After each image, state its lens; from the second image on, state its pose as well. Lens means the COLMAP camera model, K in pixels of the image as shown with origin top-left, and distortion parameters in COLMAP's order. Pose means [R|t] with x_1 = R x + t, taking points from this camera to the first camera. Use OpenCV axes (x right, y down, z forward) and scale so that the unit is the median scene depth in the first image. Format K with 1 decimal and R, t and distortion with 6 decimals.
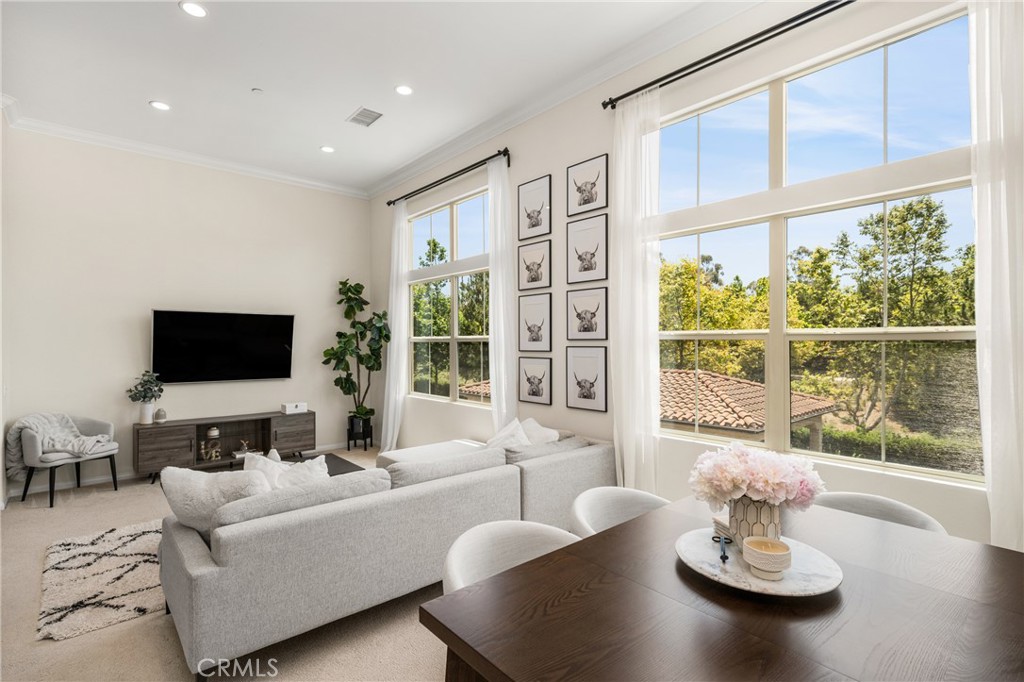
lens RADIAL K [[493.1, 0, 515.0], [0, 493.1, 345.2], [0, 0, 1]] dist [0.000297, 0.001362]
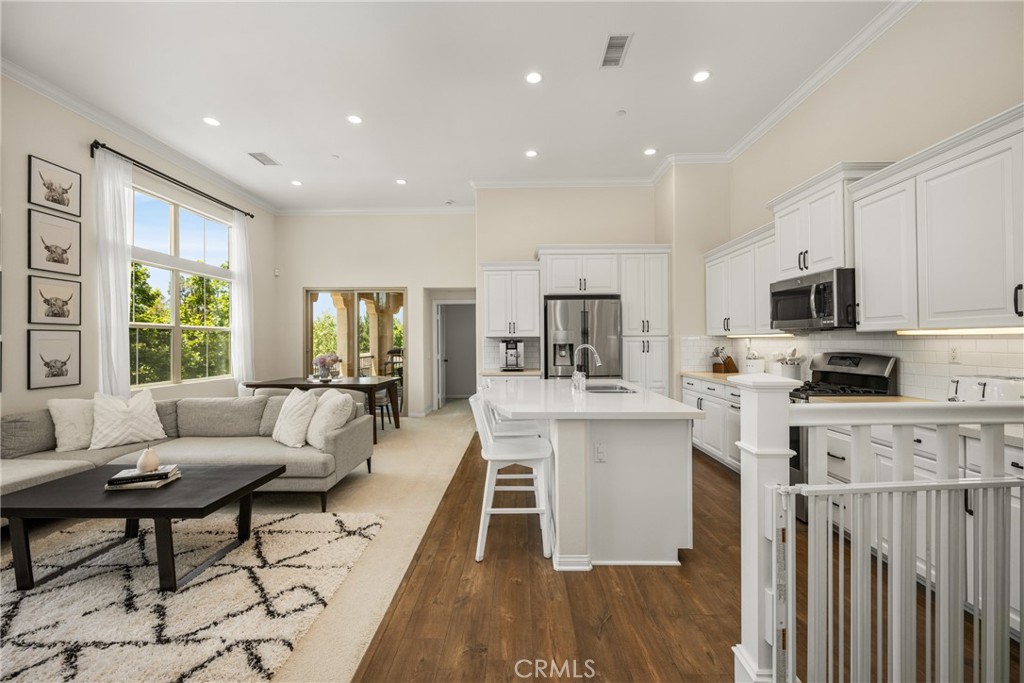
lens RADIAL K [[414.6, 0, 511.0], [0, 414.6, 338.6], [0, 0, 1]] dist [0.001037, 0.000188]
pose [[-0.738728, 0.011473, 0.673906, -1.038170], [0.012149, 0.999919, -0.003706, 0.031721], [-0.673894, 0.005449, -0.738808, 0.827289]]
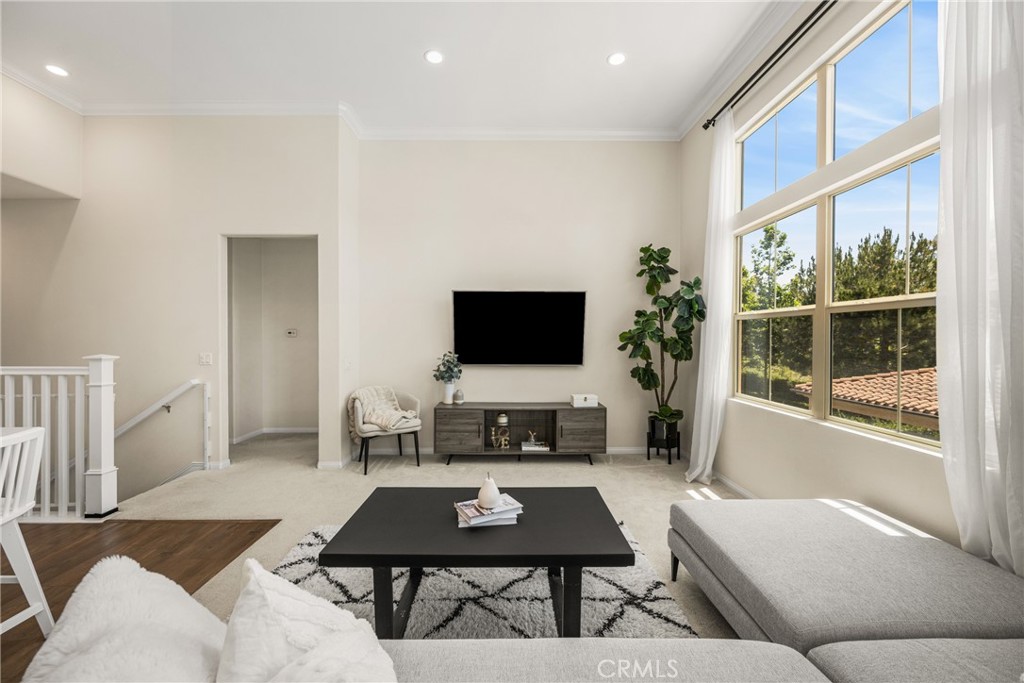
lens RADIAL K [[414.5, 0, 508.8], [0, 414.5, 343.9], [0, 0, 1]] dist [-0.003911, 0.000086]
pose [[0.757860, 0.012016, -0.652307, -0.100130], [-0.004708, 0.999905, 0.012949, 0.026143], [0.652401, -0.006743, 0.757844, 0.465580]]
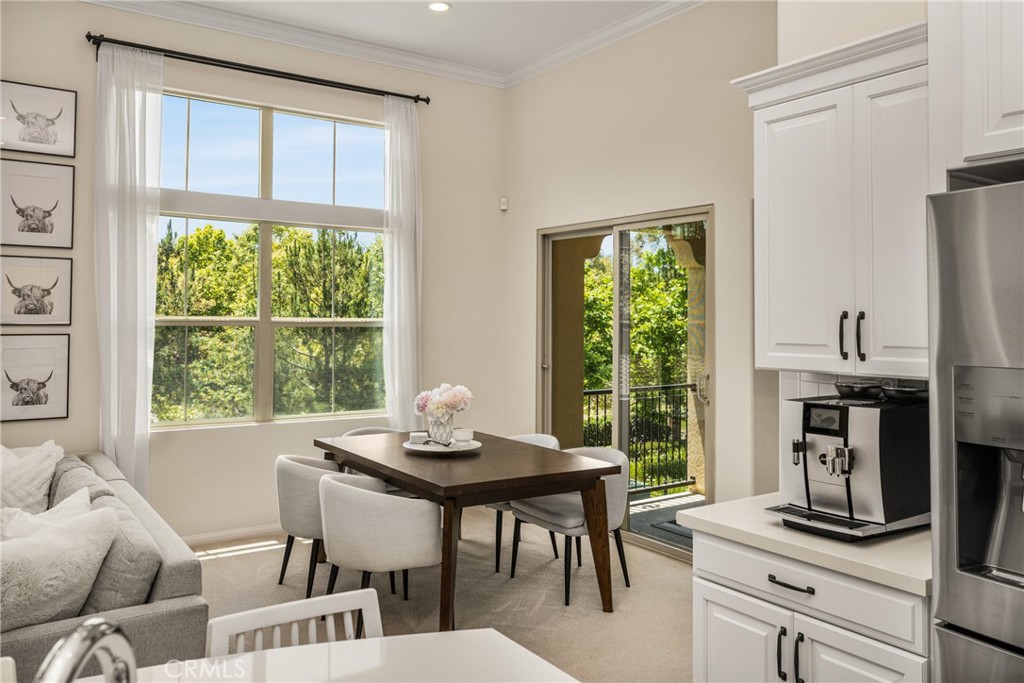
lens RADIAL K [[773.5, 0, 516.4], [0, 773.5, 299.1], [0, 0, 1]] dist [-0.000847, -0.003212]
pose [[0.112191, 0.031357, 0.993192, -0.766712], [0.001009, 0.999498, -0.031670, -0.010141], [-0.993686, 0.004555, 0.112103, 0.120708]]
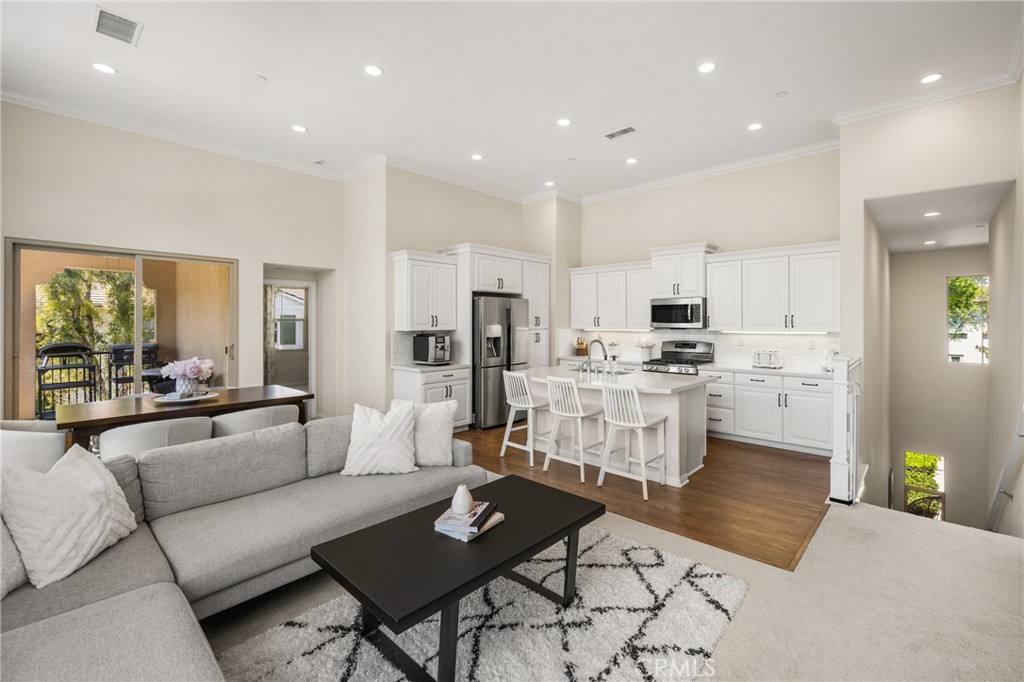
lens RADIAL K [[437.6, 0, 540.7], [0, 437.6, 322.5], [0, 0, 1]] dist [0.001266, 0.000163]
pose [[-0.991611, 0.003452, -0.129214, -0.390927], [0.002557, 0.999972, 0.007088, -0.006884], [0.129235, 0.006698, -0.991591, 1.194685]]
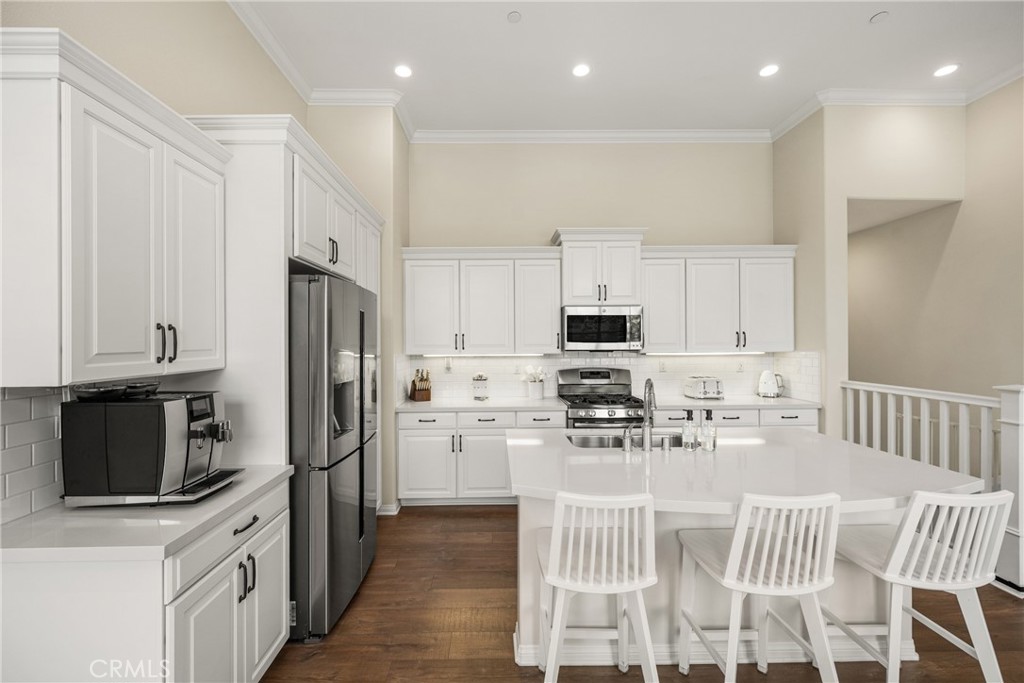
lens RADIAL K [[431.7, 0, 503.1], [0, 431.7, 341.9], [0, 0, 1]] dist [0.000498, 0.000286]
pose [[-0.637569, 0.009629, -0.770333, -0.163693], [0.002841, 0.999944, 0.010148, -0.006617], [0.770388, 0.004282, -0.637561, 0.389366]]
